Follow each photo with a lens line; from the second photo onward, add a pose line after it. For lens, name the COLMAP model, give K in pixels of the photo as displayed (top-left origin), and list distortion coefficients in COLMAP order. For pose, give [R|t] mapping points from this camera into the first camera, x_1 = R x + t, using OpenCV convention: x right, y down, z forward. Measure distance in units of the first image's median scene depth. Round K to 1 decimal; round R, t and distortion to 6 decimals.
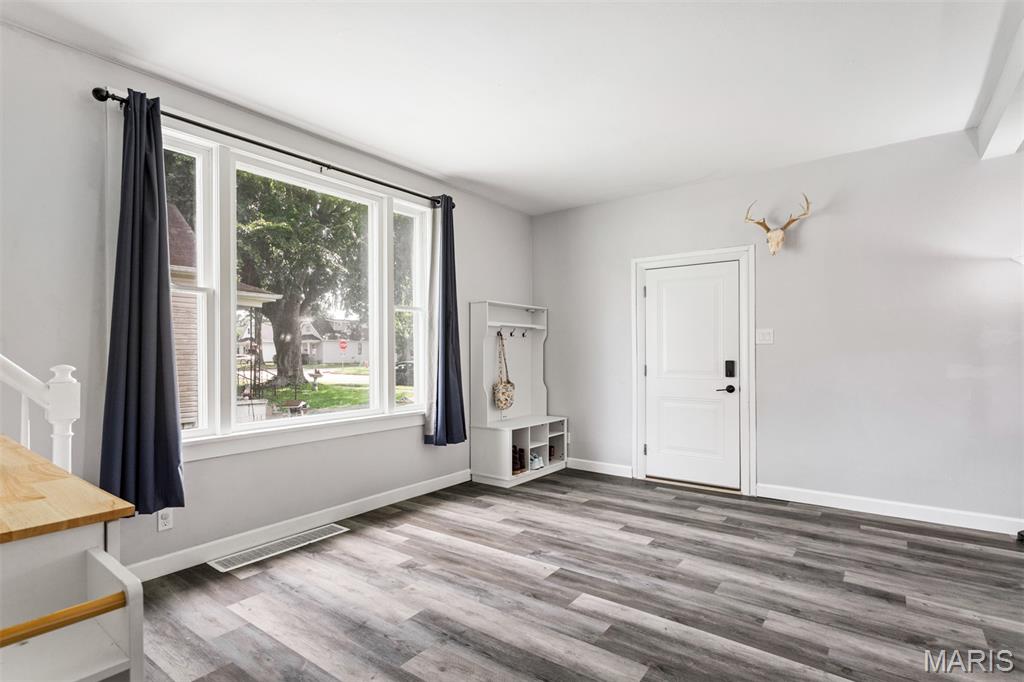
lens RADIAL K [[493.0, 0, 488.3], [0, 493.0, 347.1], [0, 0, 1]] dist [0.004141, 0.000747]
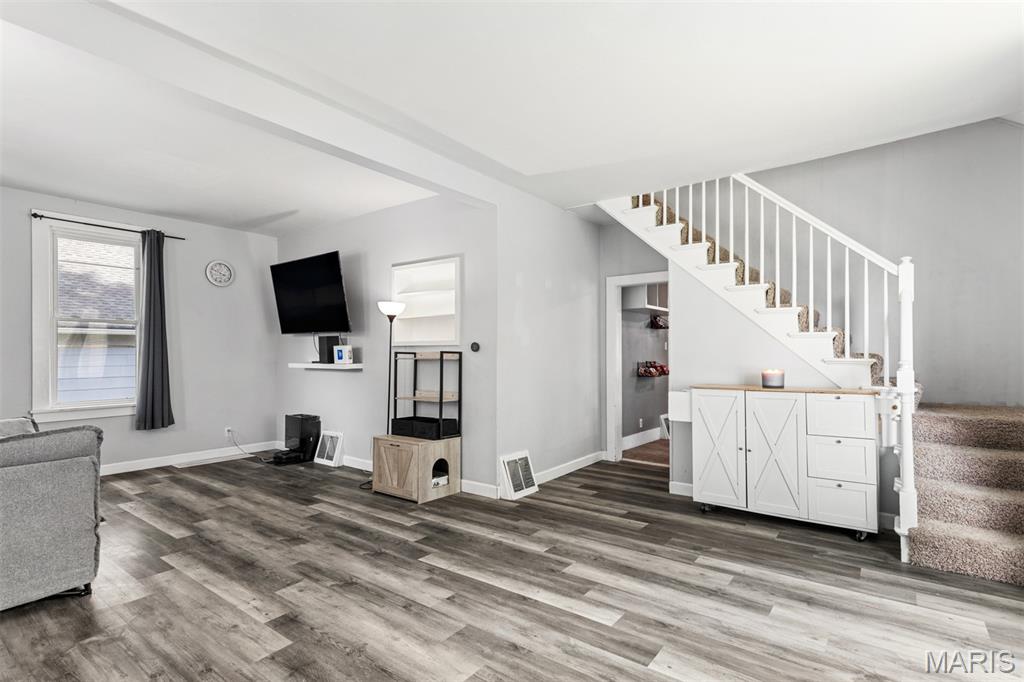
lens RADIAL K [[490.1, 0, 504.1], [0, 490.1, 348.2], [0, 0, 1]] dist [0.002221, 0.000020]
pose [[-0.999633, 0.007446, -0.026060, 0.364918], [0.008067, 0.999684, -0.023813, 0.012464], [0.025875, -0.024015, -0.999377, 1.706132]]
